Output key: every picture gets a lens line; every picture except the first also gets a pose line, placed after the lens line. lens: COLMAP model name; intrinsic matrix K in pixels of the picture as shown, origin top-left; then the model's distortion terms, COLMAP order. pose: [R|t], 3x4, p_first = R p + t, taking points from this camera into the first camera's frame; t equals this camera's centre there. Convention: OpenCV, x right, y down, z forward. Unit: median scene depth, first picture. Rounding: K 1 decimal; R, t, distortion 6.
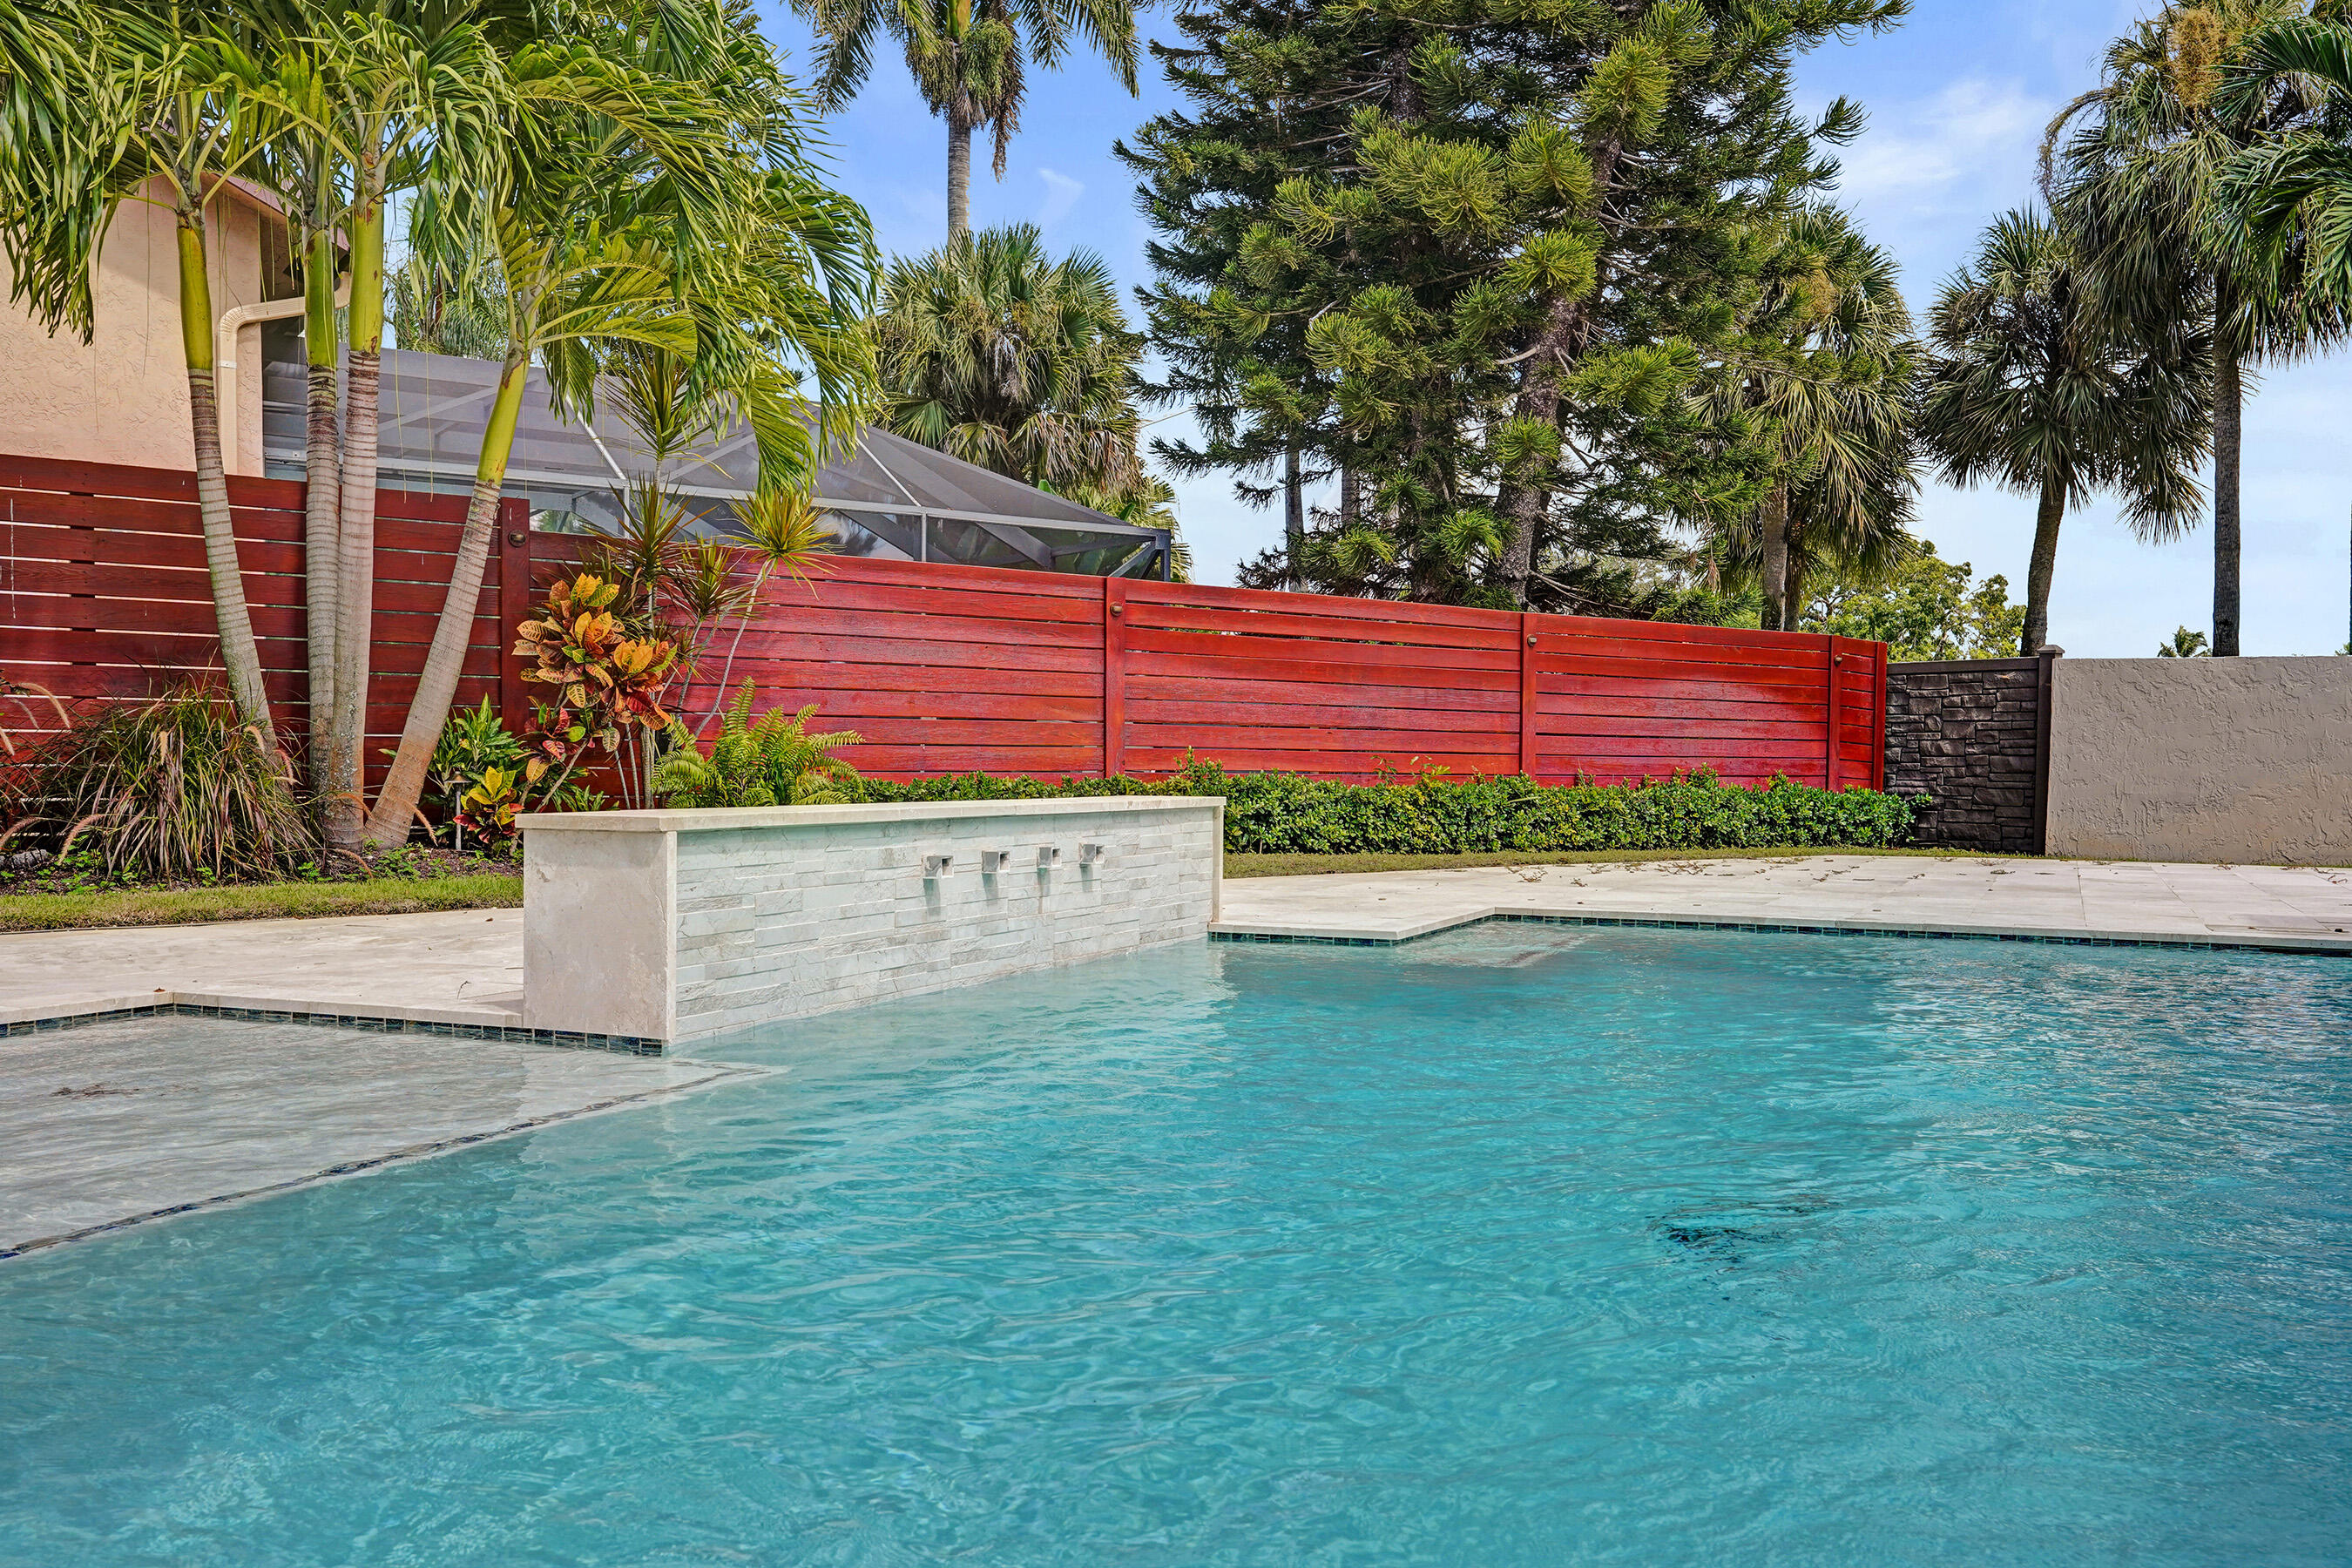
lens RADIAL K [[1942.6, 0, 1180.0], [0, 1942.6, 778.1], [0, 0, 1]] dist [0.024809, 0.008674]
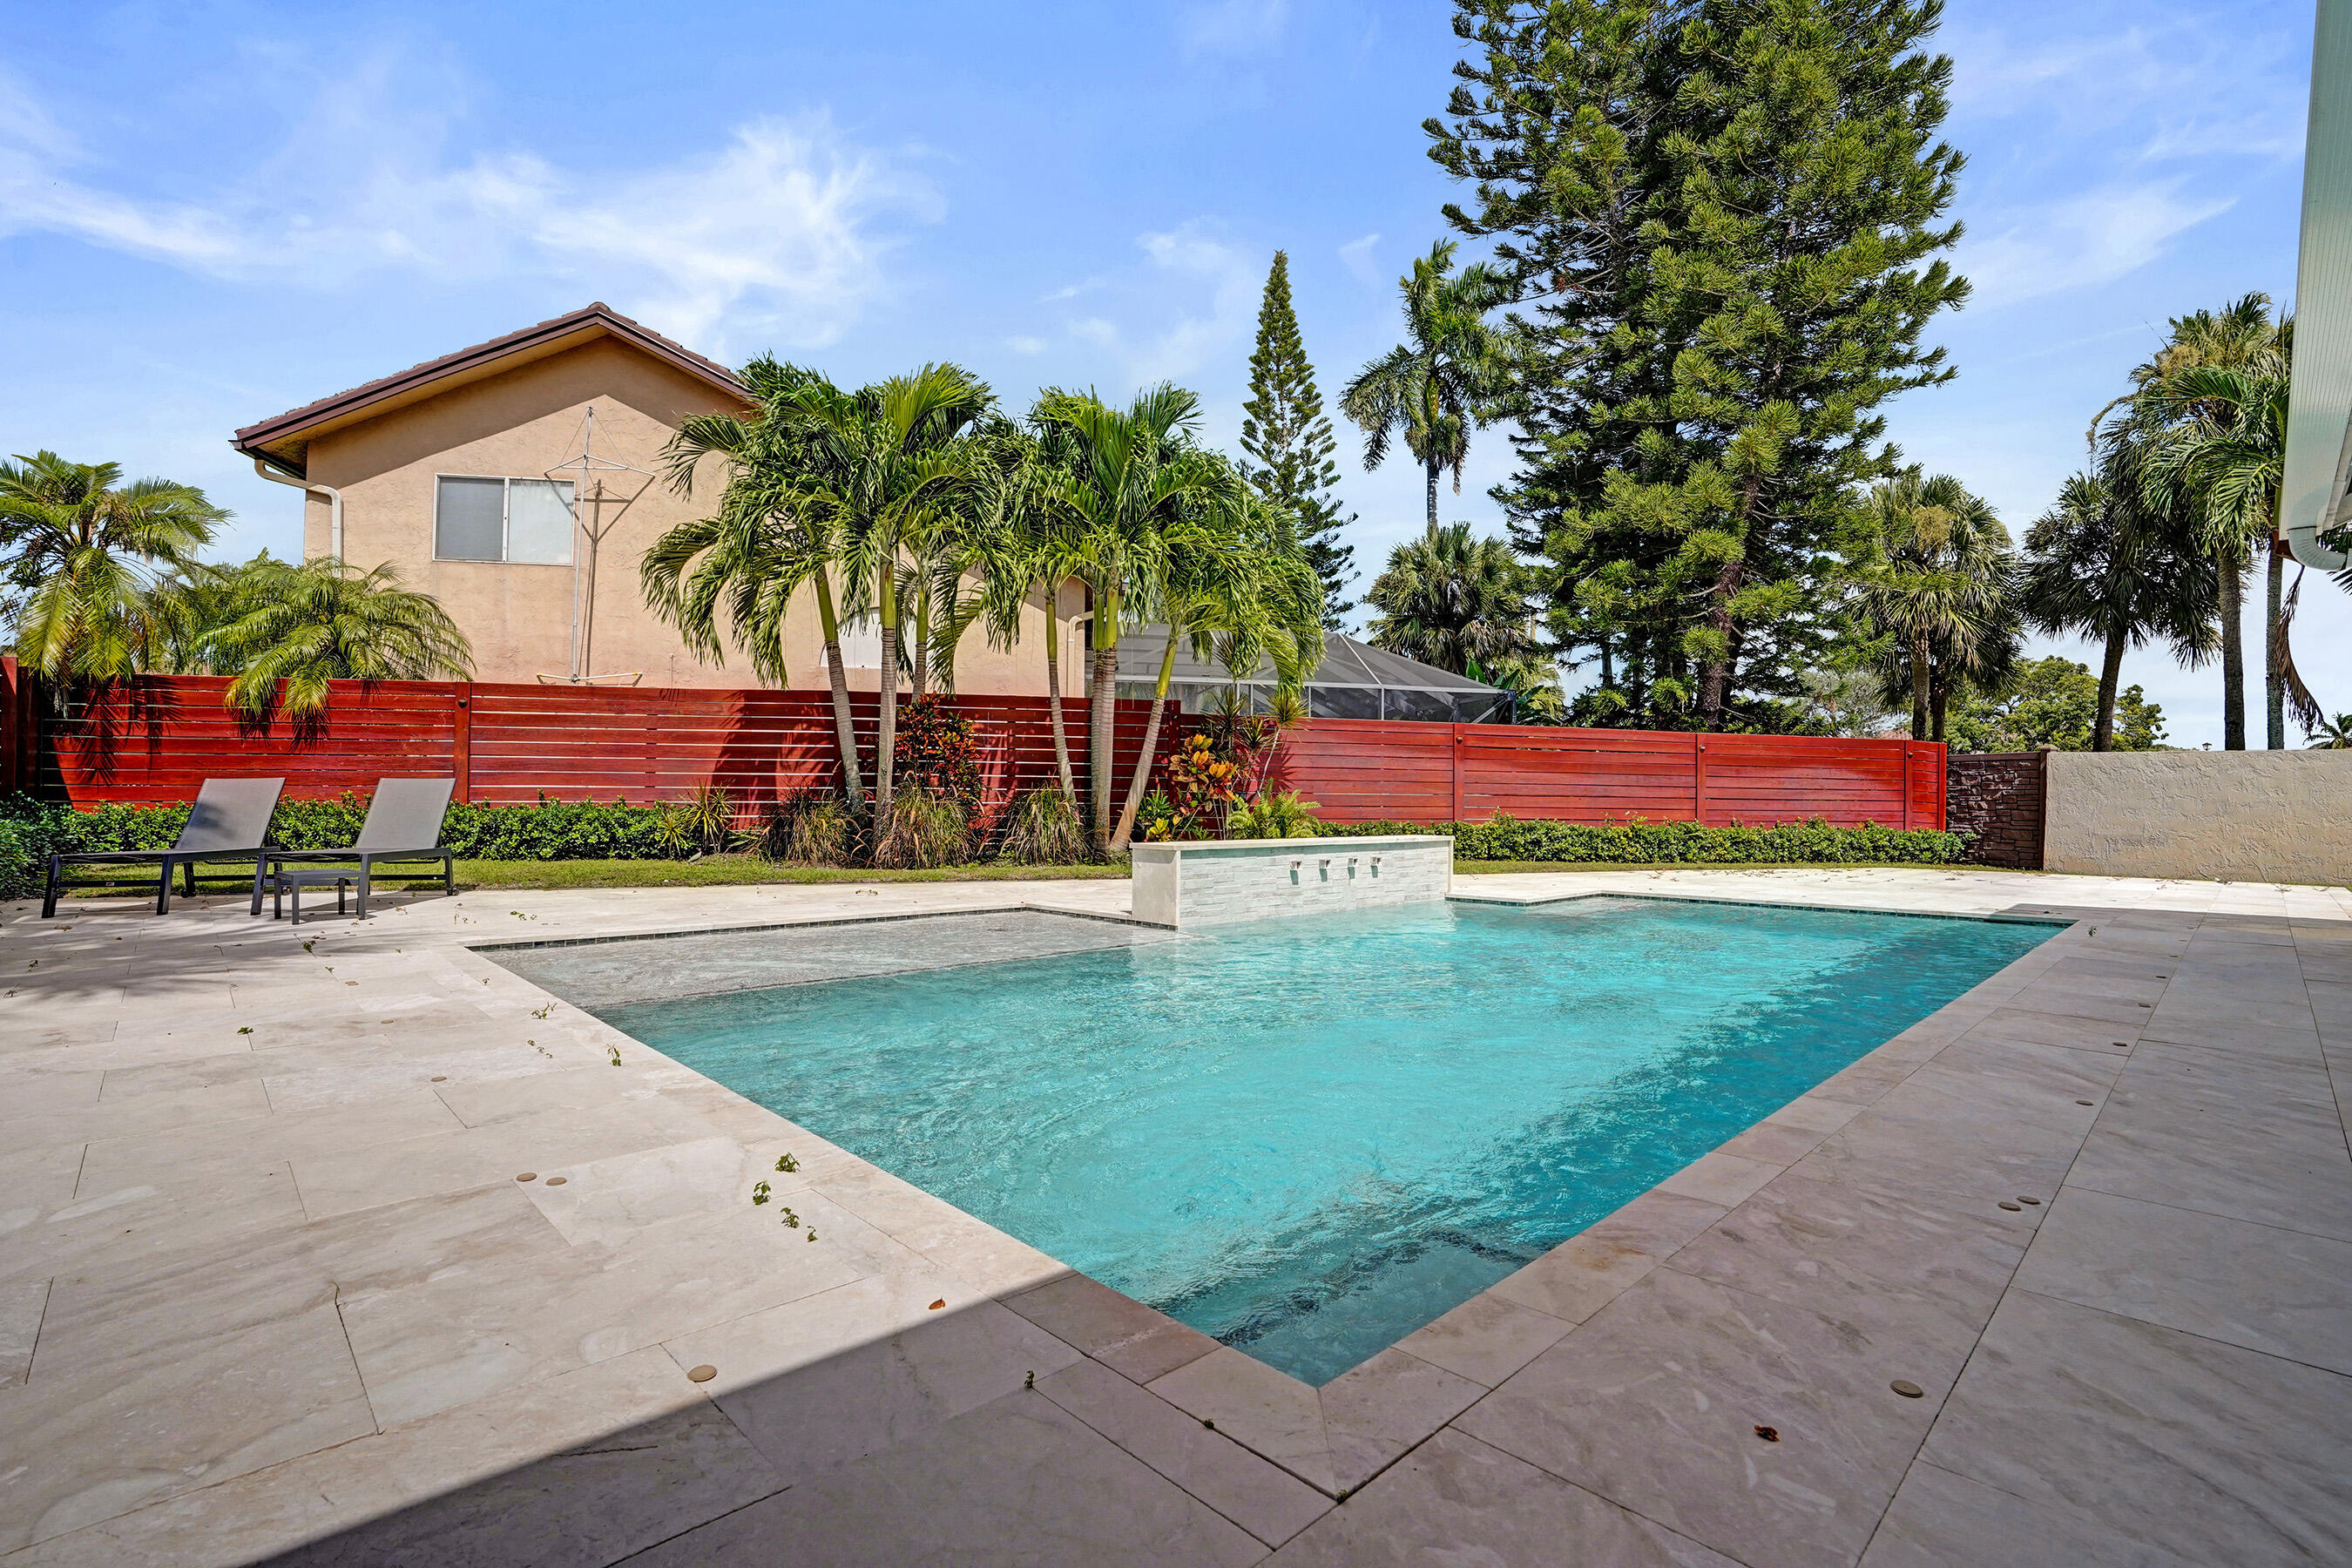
lens RADIAL K [[1080.7, 0, 1207.0], [0, 1080.7, 747.5], [0, 0, 1]] dist [-0.008975, 0.001539]
pose [[0.941935, -0.016608, -0.335384, 0.081563], [-0.004021, 0.998147, -0.060720, -0.007064], [0.335771, 0.058543, 0.940123, -0.121442]]
